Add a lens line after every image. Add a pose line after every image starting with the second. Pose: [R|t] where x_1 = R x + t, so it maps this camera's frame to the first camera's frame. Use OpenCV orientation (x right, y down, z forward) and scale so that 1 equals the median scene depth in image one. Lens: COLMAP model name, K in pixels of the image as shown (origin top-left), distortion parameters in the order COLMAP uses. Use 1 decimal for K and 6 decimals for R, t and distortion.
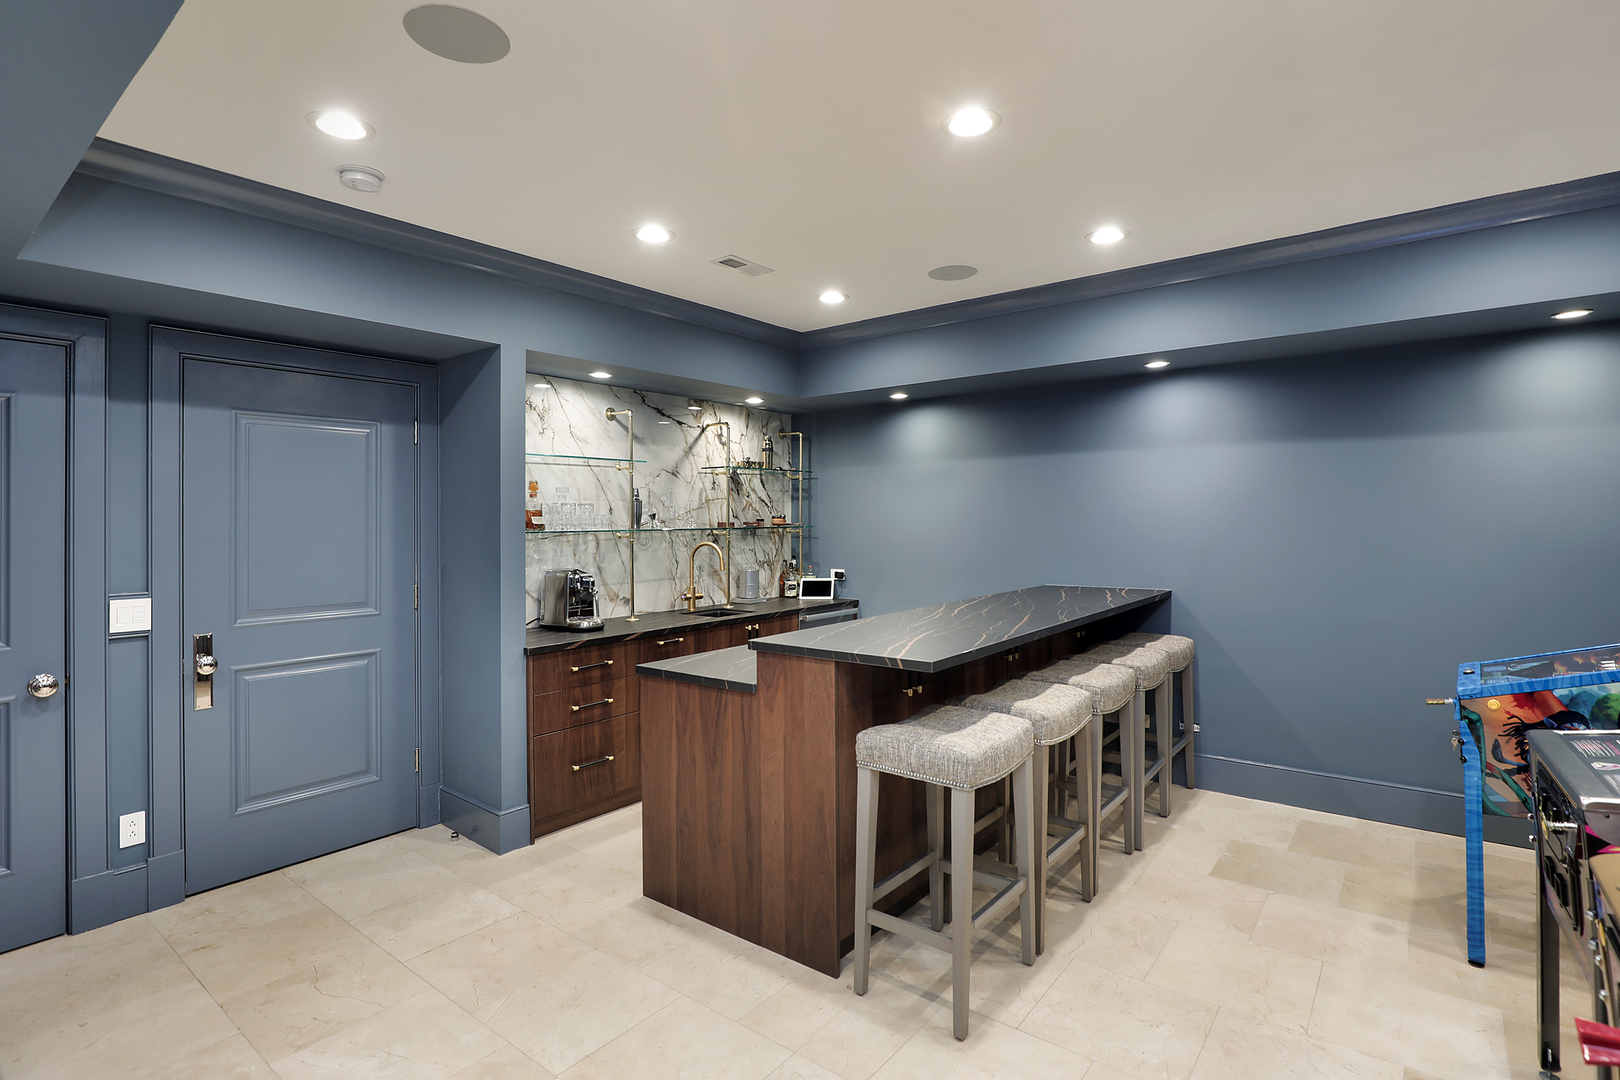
lens RADIAL K [[744.7, 0, 808.5], [0, 744.7, 529.4], [0, 0, 1]] dist [-0.016454, -0.000928]
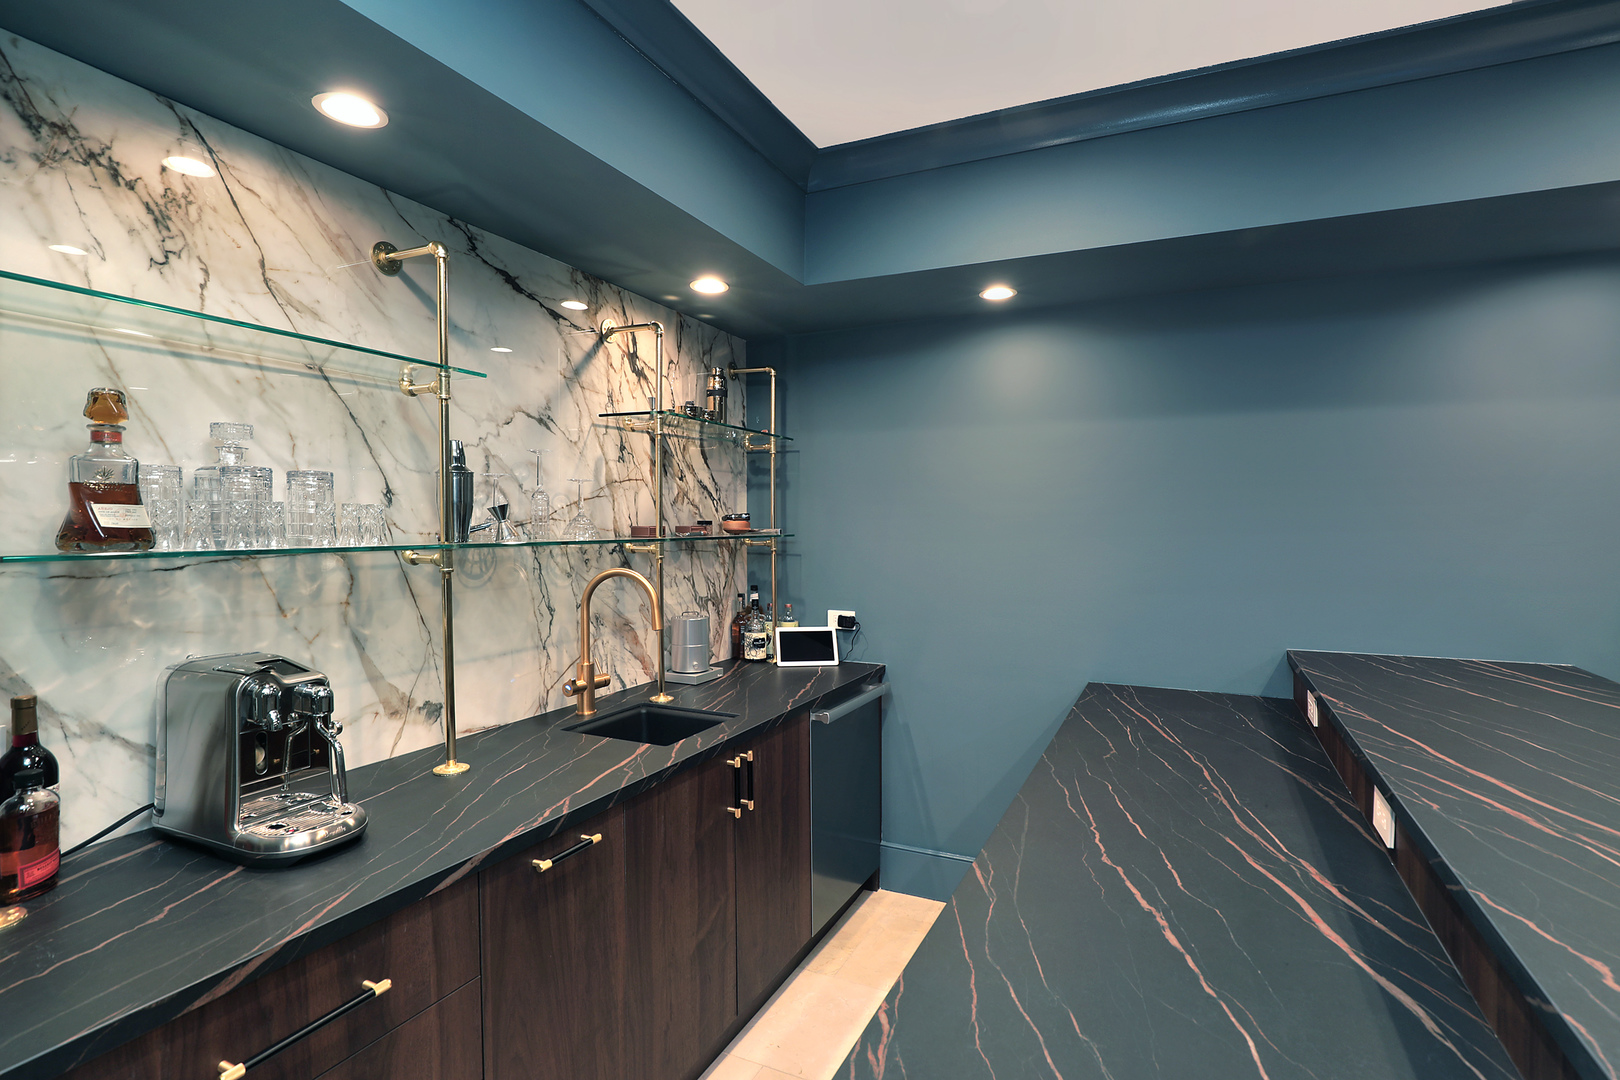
lens RADIAL K [[744.7, 0, 837.5], [0, 744.7, 560.8], [0, 0, 1]] dist [-0.016454, -0.000928]
pose [[0.966543, -0.001984, 0.256498, -0.121531], [-0.007235, 0.999361, 0.034993, -0.005164], [-0.256403, -0.035678, 0.965911, 0.499103]]
